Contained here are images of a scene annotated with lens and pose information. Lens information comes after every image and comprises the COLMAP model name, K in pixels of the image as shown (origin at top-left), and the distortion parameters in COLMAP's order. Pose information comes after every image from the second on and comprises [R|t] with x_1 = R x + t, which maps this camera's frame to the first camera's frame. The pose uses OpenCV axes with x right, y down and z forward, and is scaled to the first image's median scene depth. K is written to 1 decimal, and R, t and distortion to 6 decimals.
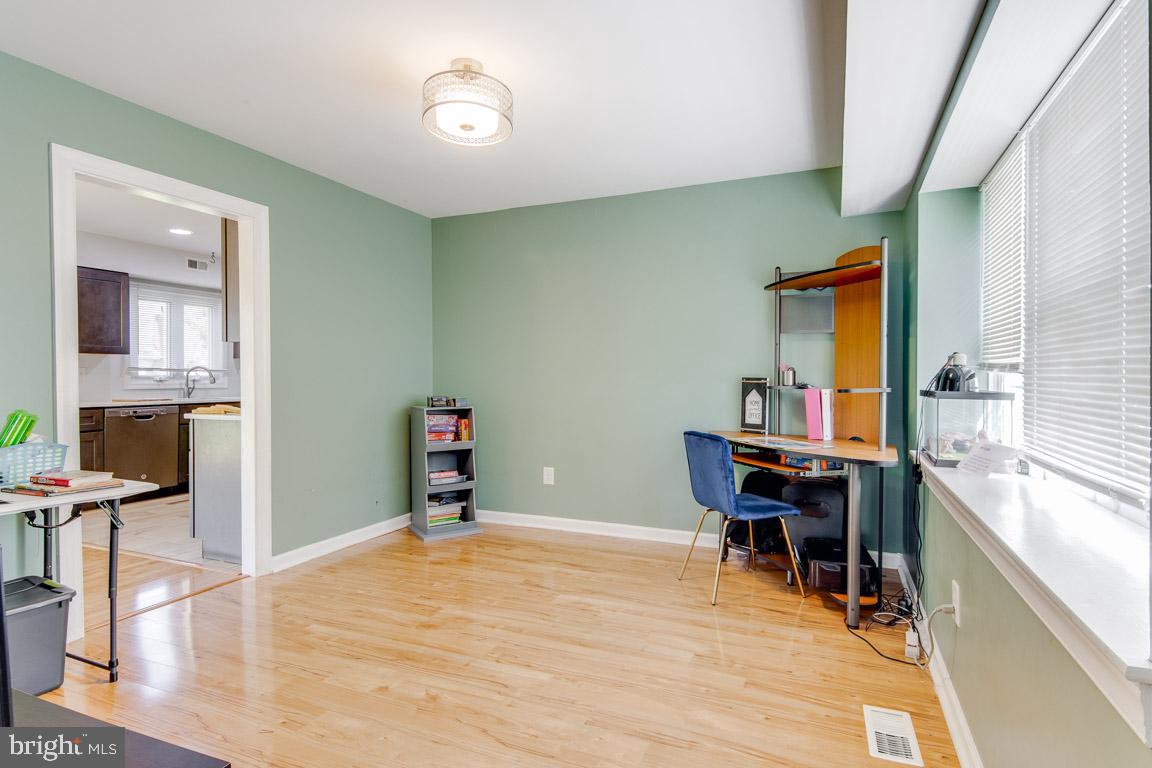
lens RADIAL K [[581.5, 0, 588.0], [0, 581.5, 380.2], [0, 0, 1]] dist [0.023261, 0.000147]
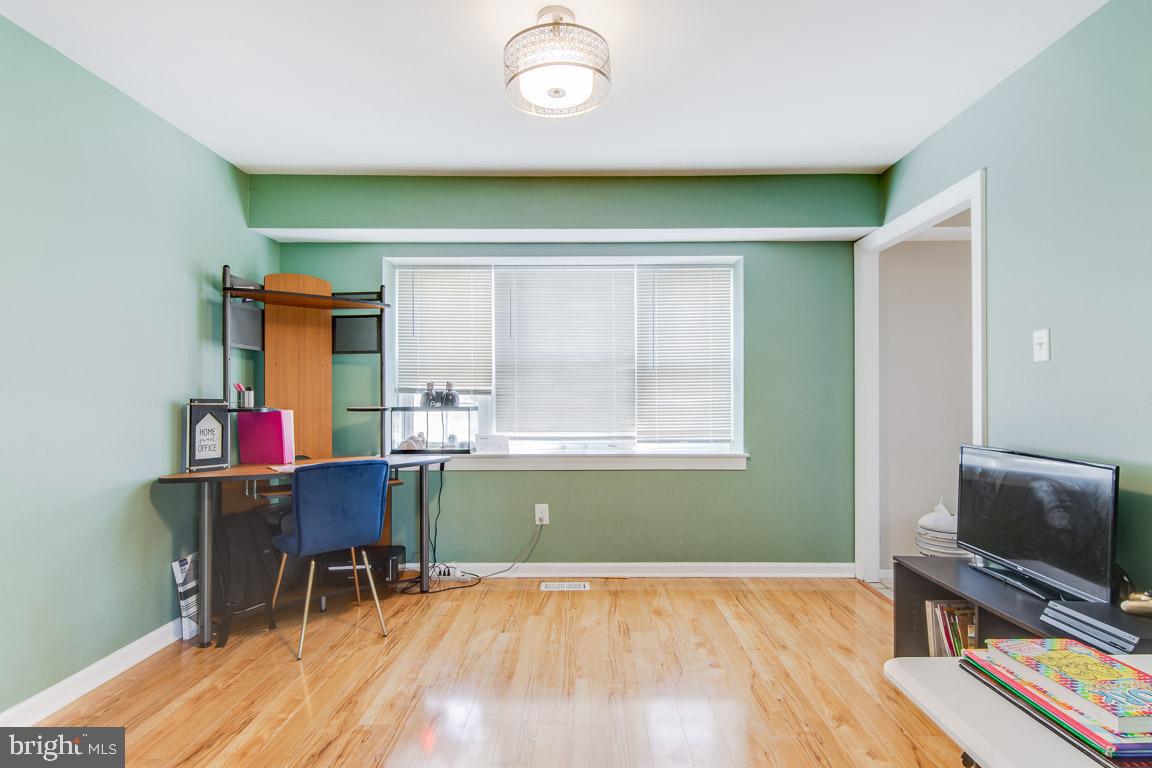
lens RADIAL K [[617.8, 0, 580.9], [0, 617.8, 395.1], [0, 0, 1]] dist [0.028196, -0.000506]
pose [[-0.393222, 0.003104, 0.919438, -0.832726], [0.006650, 0.999978, -0.000532, -0.006650], [-0.919420, 0.005905, -0.393234, 1.083193]]
